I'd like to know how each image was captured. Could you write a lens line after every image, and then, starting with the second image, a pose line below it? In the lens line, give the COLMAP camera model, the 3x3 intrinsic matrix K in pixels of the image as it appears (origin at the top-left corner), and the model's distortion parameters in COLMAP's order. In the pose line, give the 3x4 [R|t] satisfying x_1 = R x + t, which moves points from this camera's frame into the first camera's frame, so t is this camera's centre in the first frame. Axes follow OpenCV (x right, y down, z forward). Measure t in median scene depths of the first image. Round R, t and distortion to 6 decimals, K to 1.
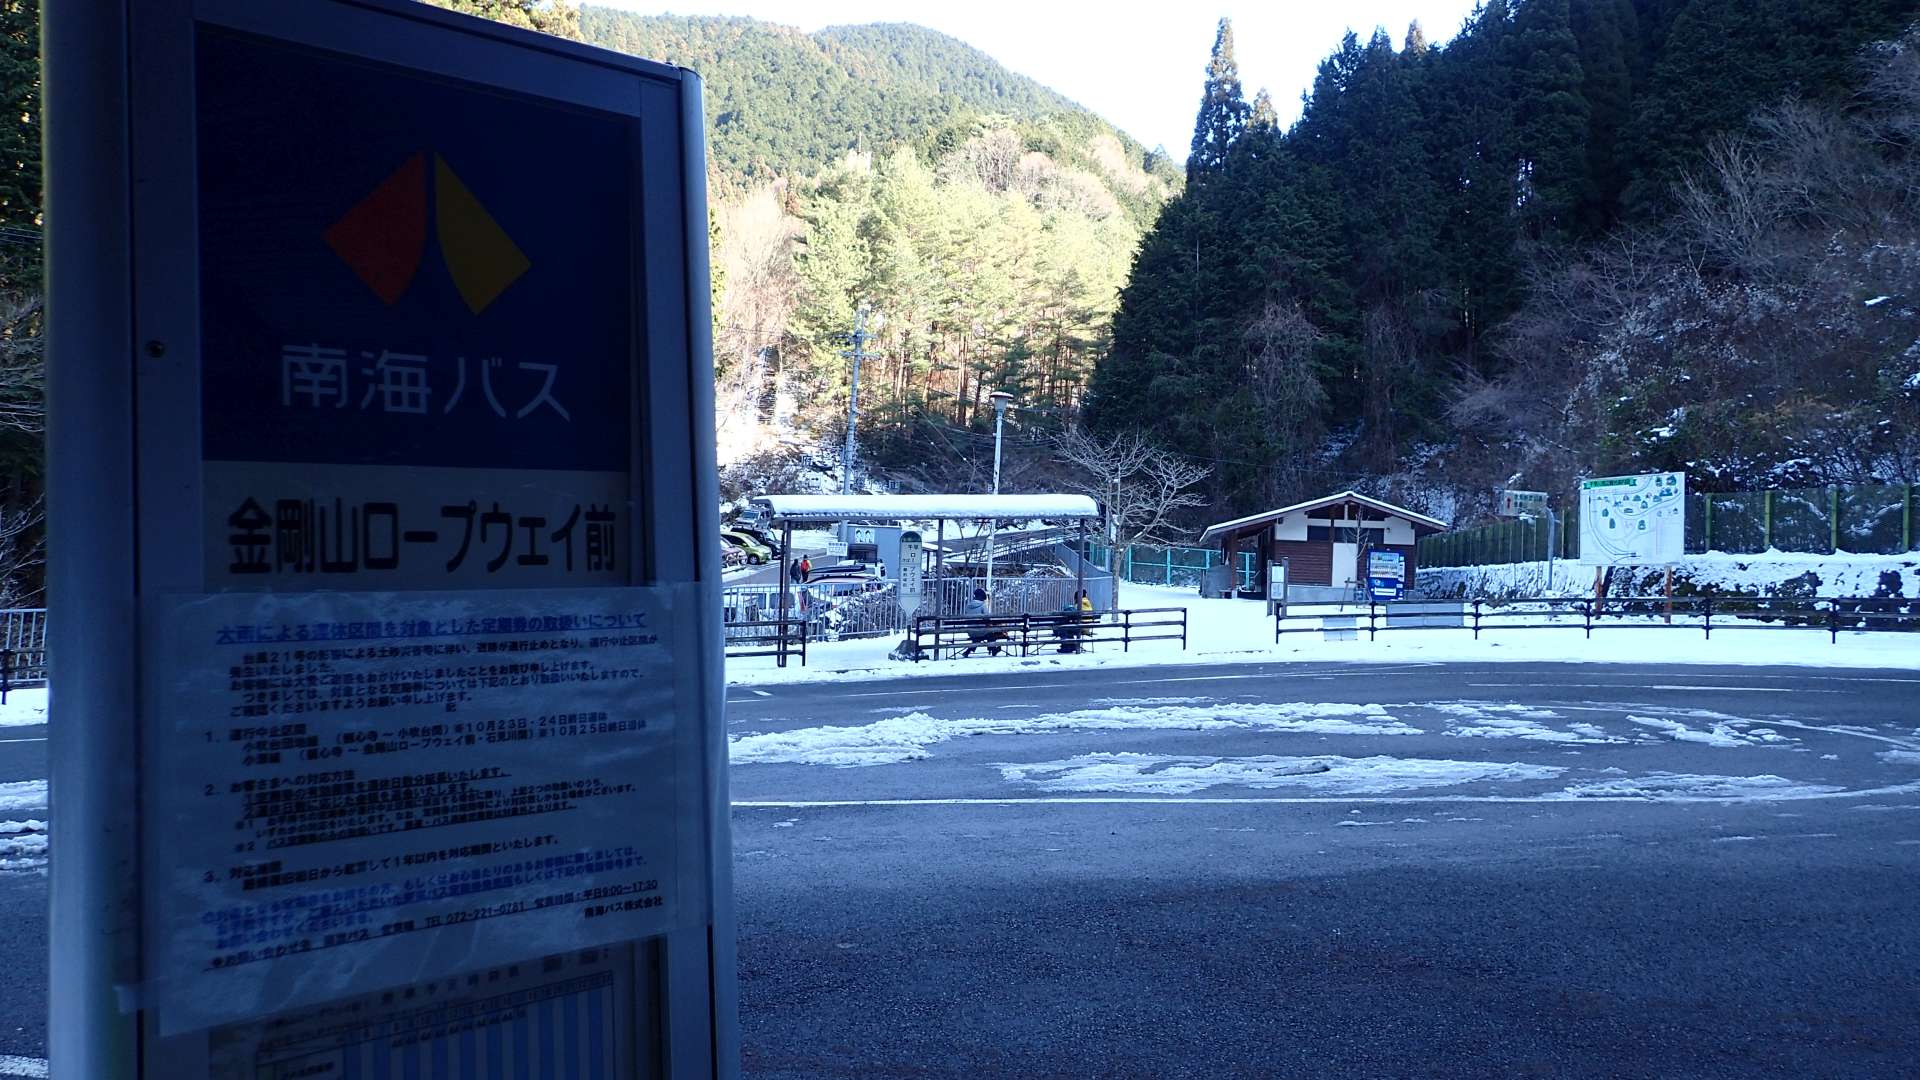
lens RADIAL K [[1431.9, 0, 970.4], [0, 1431.9, 512.1], [0, 0, 1]] dist [0.008985, -0.005213]
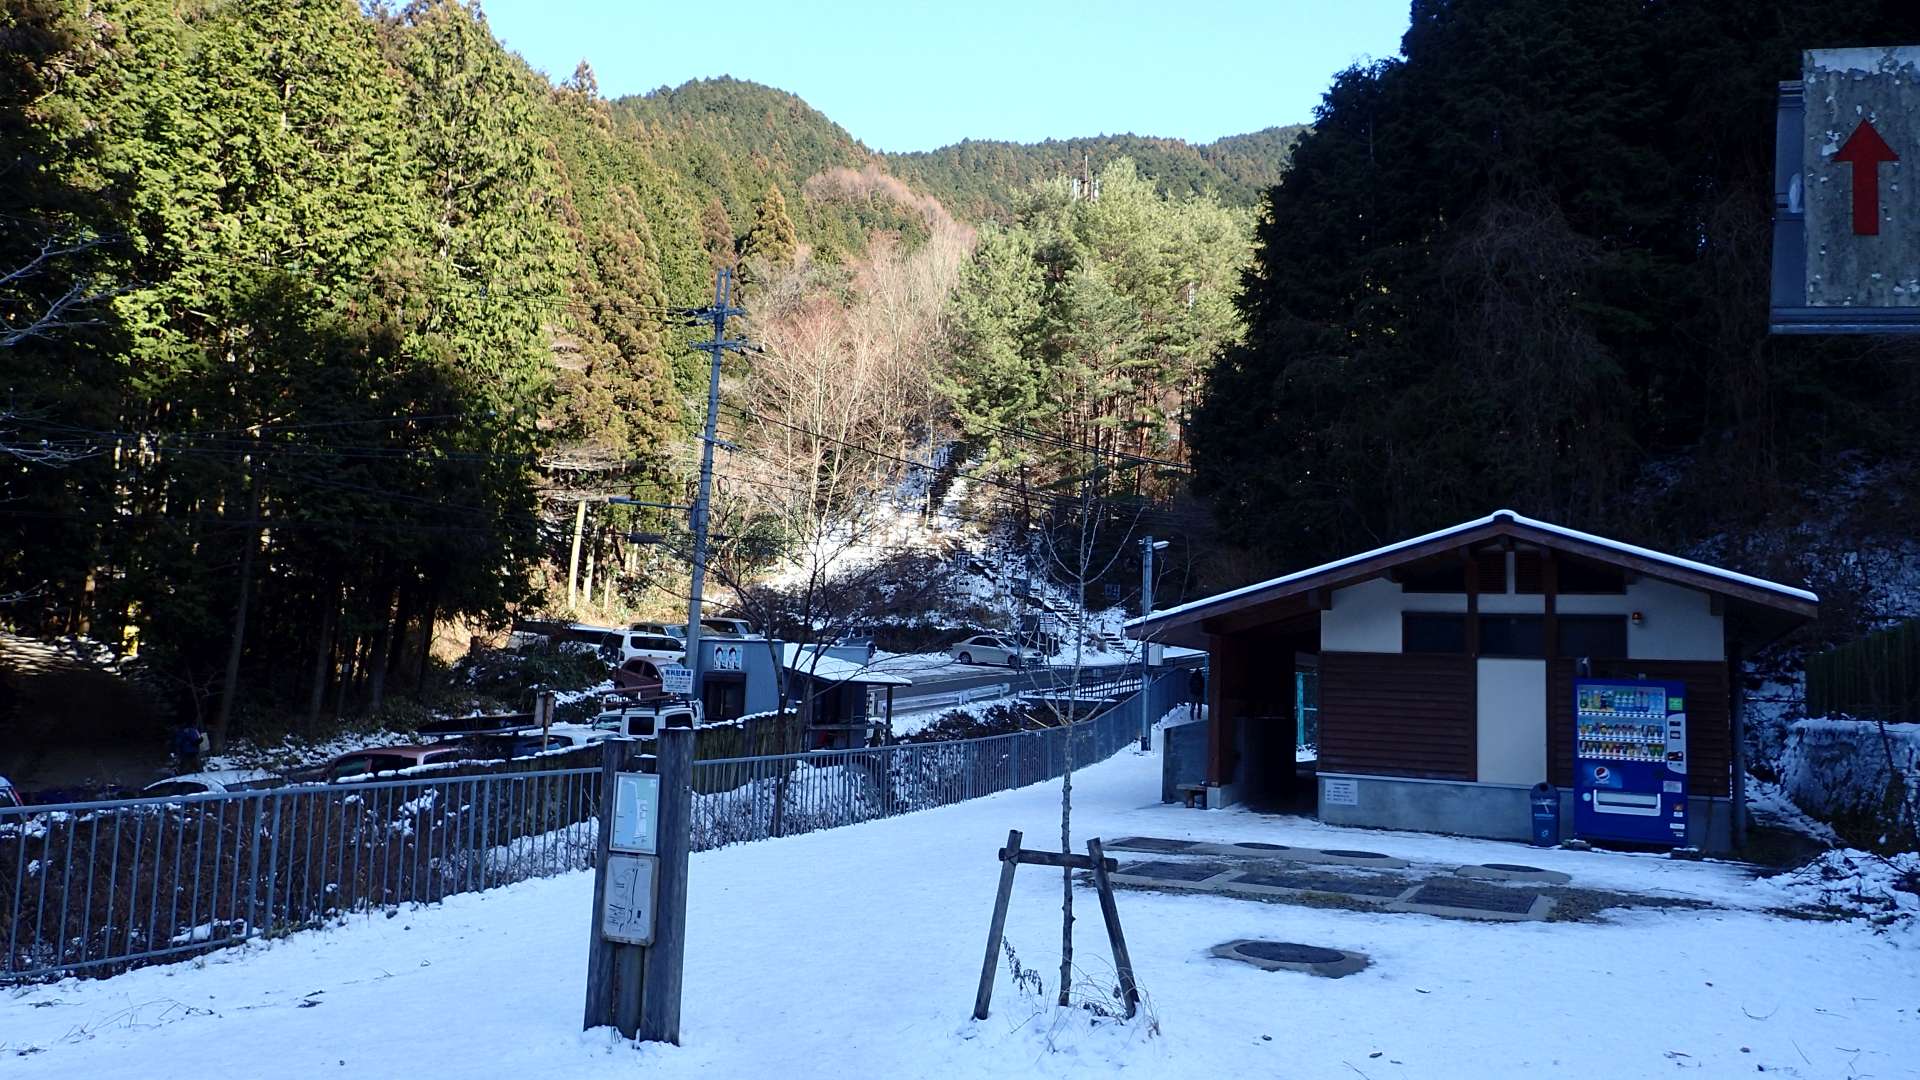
lens RADIAL K [[1431.9, 0, 970.4], [0, 1431.9, 512.1], [0, 0, 1]] dist [0.008985, -0.005213]
pose [[0.954712, -0.039561, -0.294889, 0.178568], [0.013017, 0.995726, -0.091439, 0.012030], [0.297246, 0.083460, 0.951146, 0.460464]]
